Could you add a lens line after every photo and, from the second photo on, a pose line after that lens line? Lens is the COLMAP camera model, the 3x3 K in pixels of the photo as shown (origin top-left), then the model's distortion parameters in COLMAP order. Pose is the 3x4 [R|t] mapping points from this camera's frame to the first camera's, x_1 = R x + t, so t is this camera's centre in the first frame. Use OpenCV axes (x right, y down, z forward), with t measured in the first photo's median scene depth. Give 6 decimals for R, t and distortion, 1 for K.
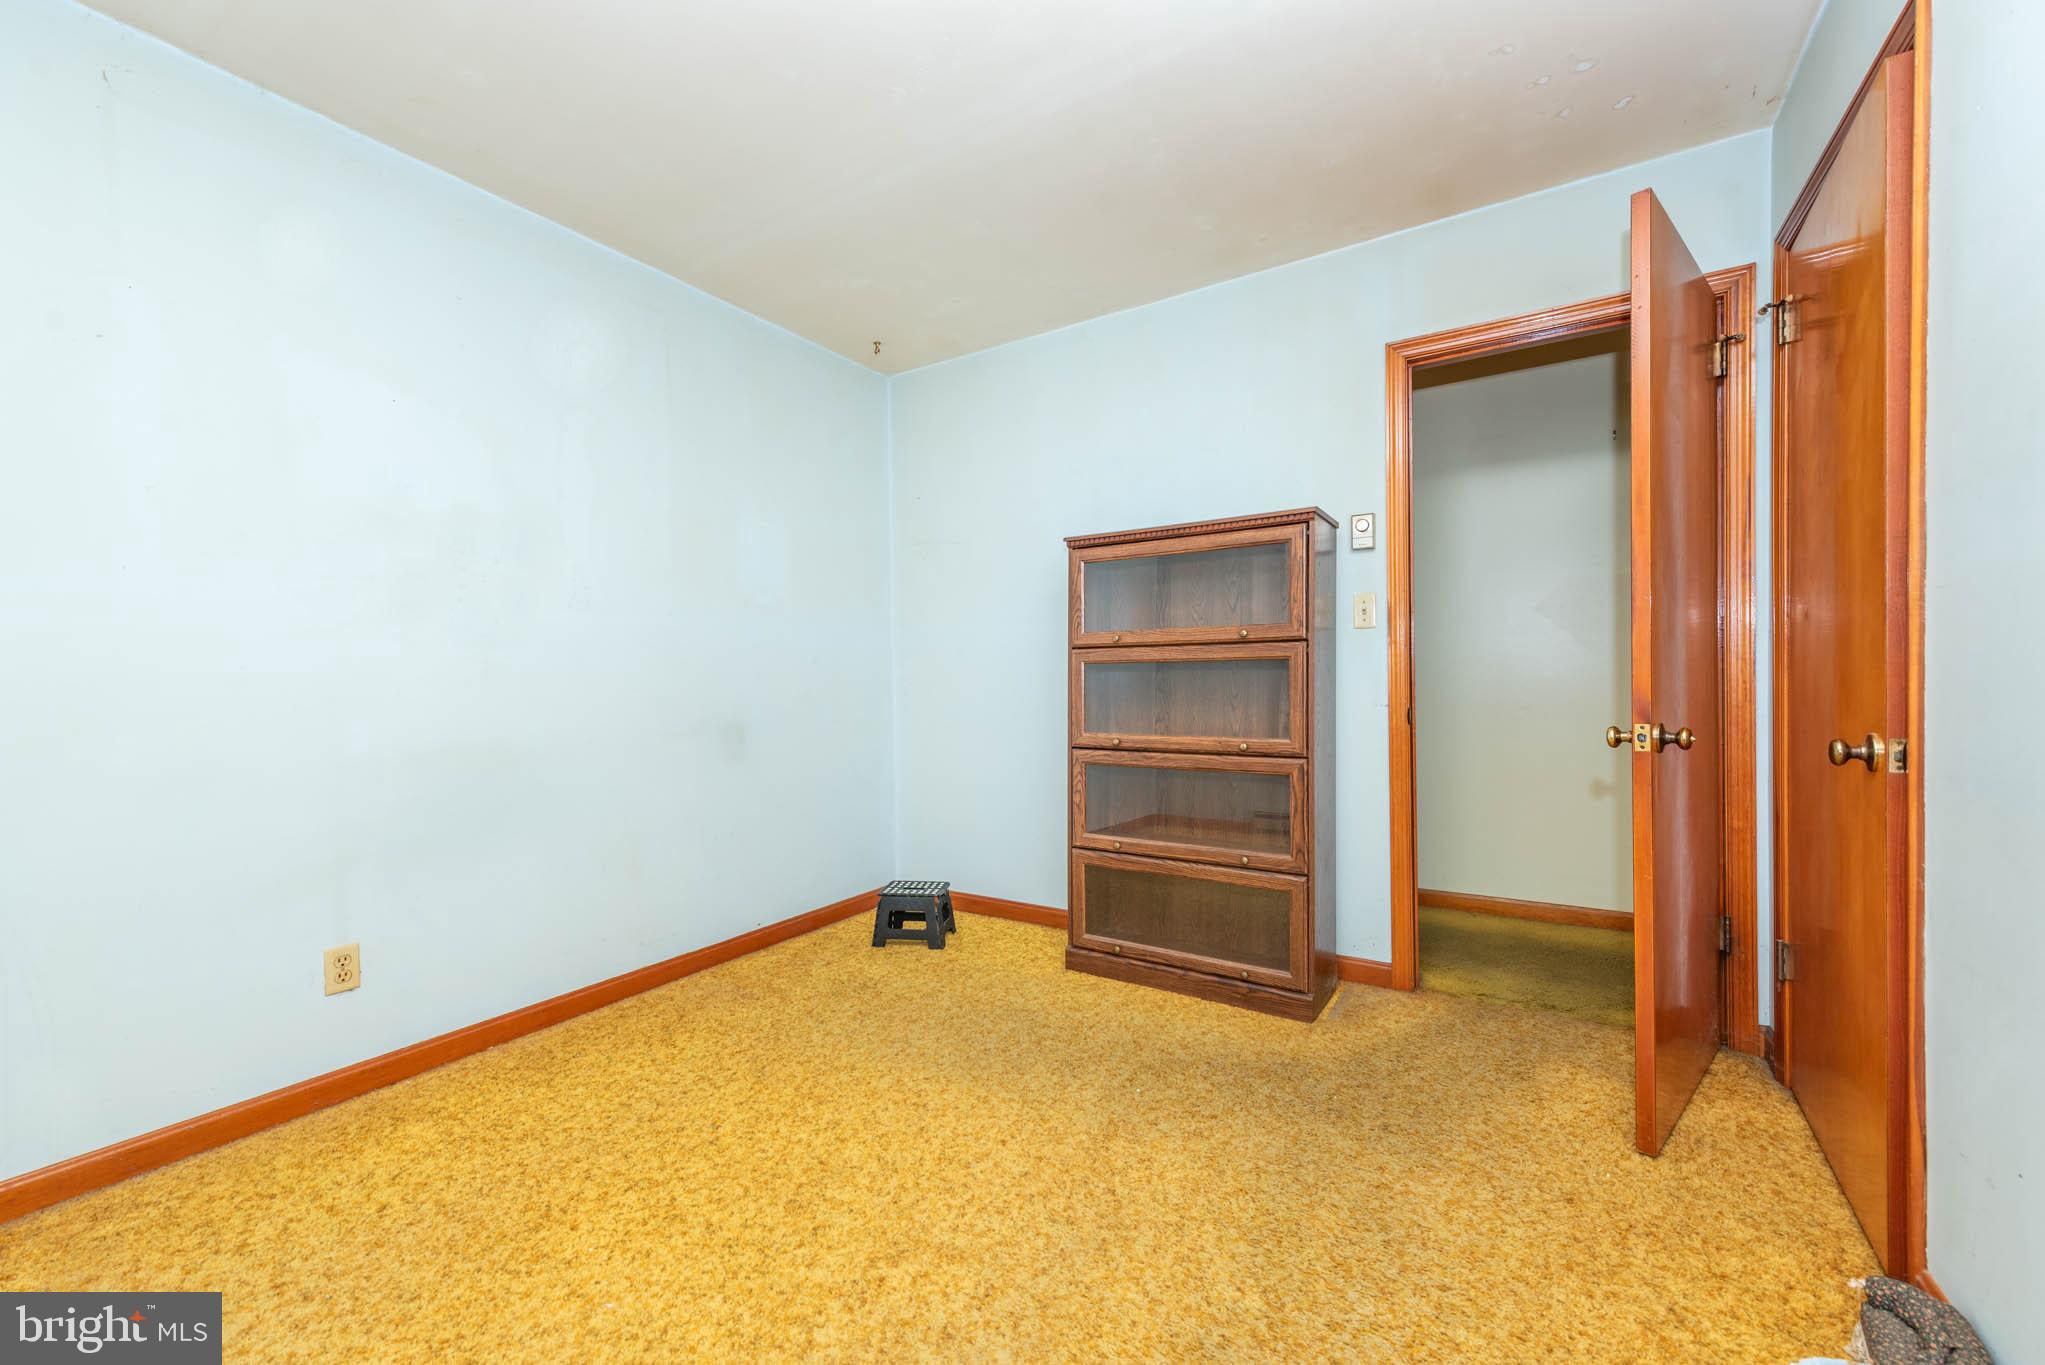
lens RADIAL K [[816.6, 0, 1025.7], [0, 816.6, 664.3], [0, 0, 1]] dist [0.019992, -0.006536]
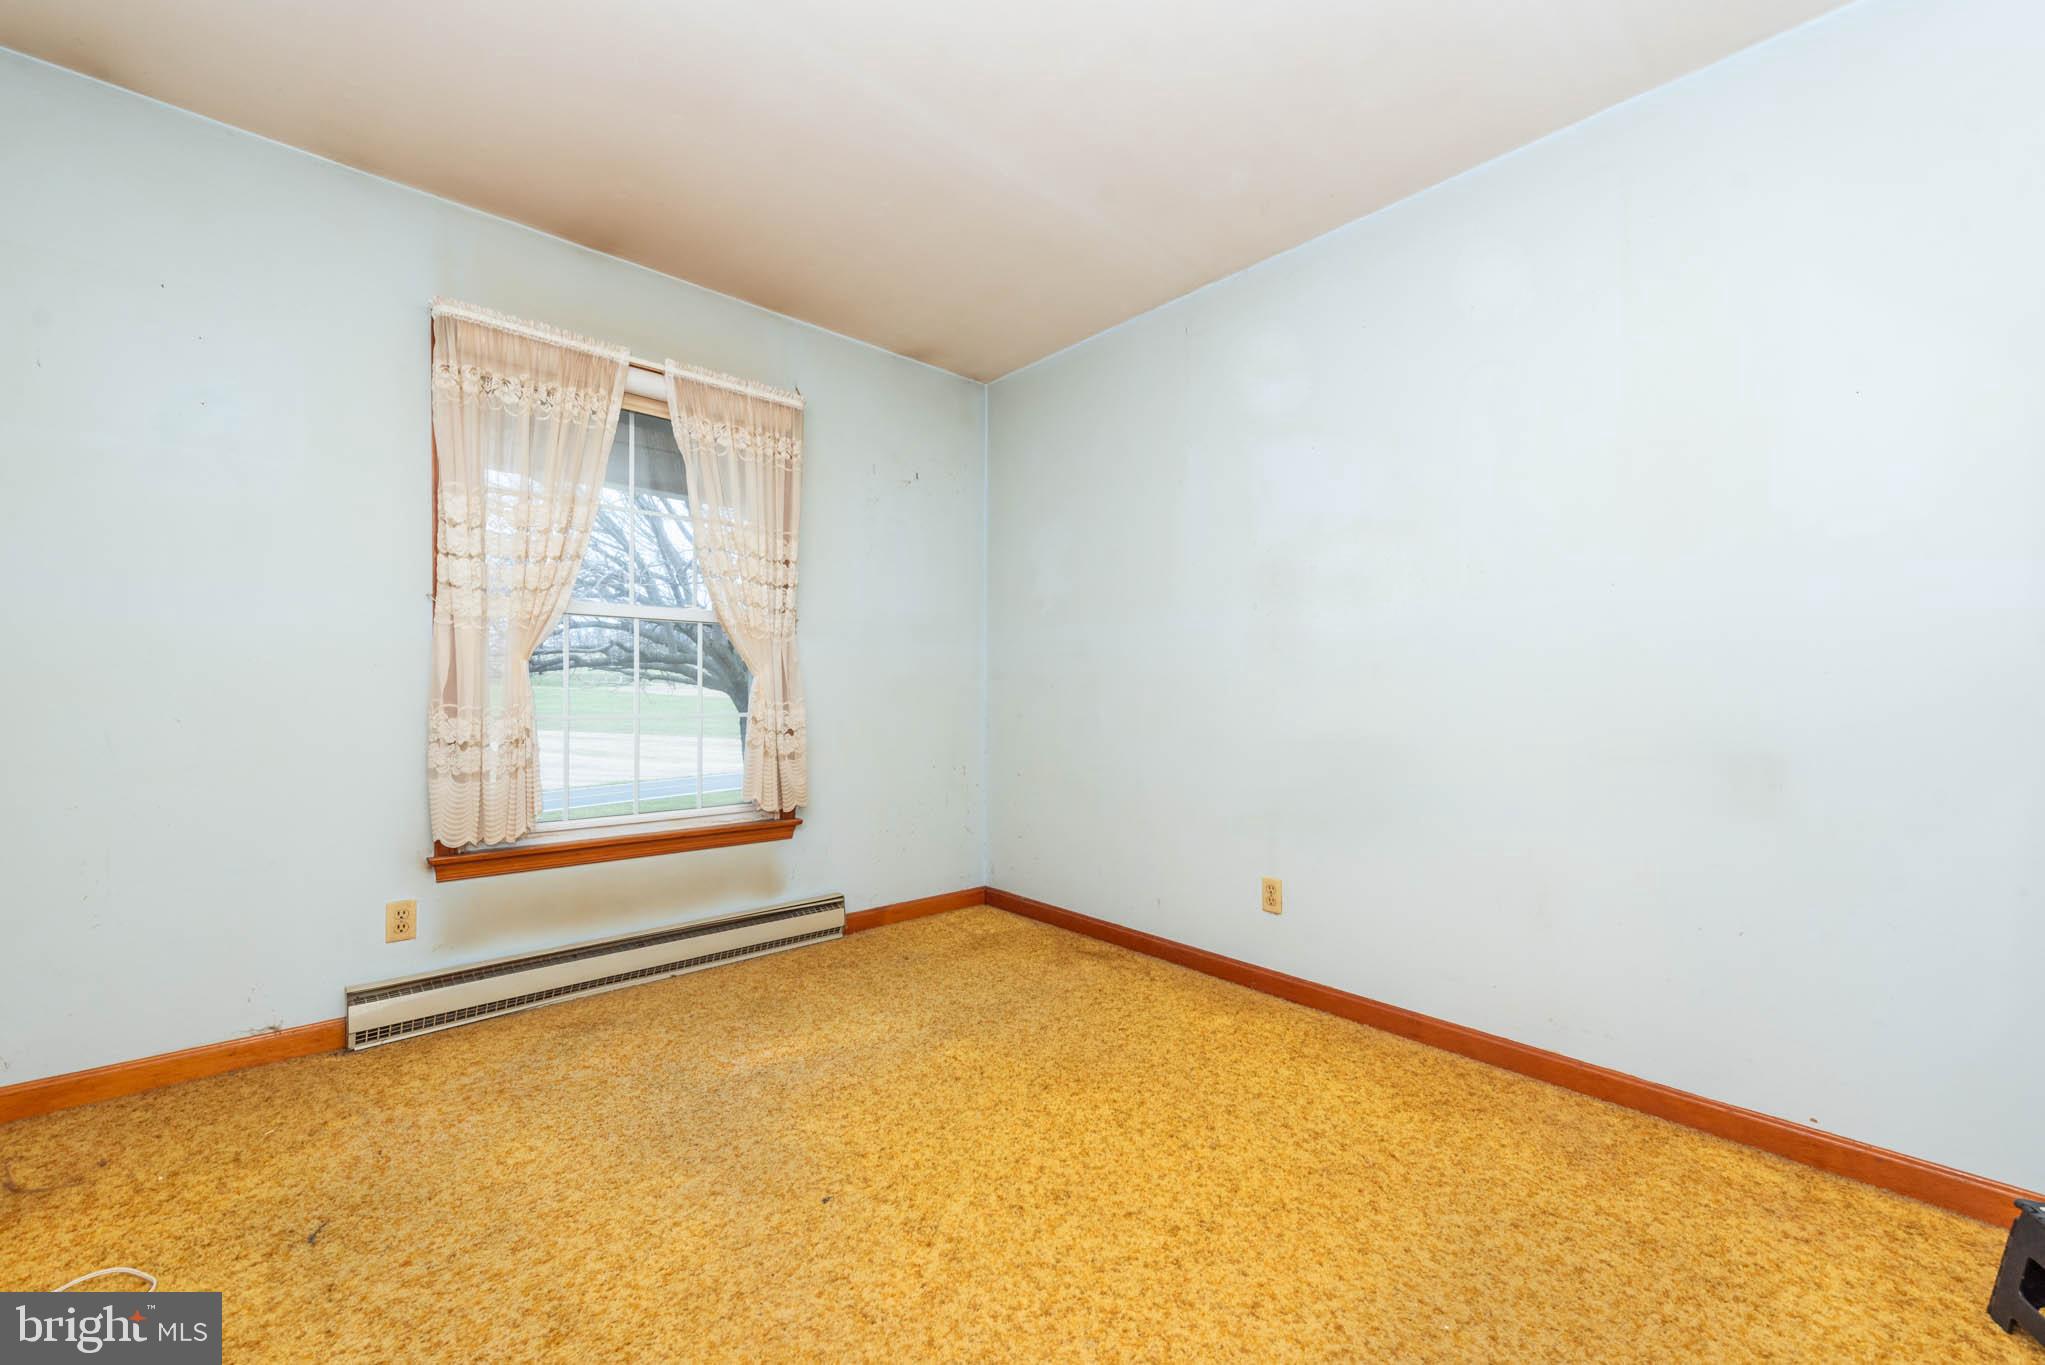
lens RADIAL K [[816.6, 0, 1025.7], [0, 816.6, 664.3], [0, 0, 1]] dist [0.019992, -0.006536]
pose [[-0.278350, -0.019835, -0.960275, 0.522378], [0.012935, 0.999619, -0.024397, 0.018072], [0.960392, -0.019212, -0.277988, 0.907723]]
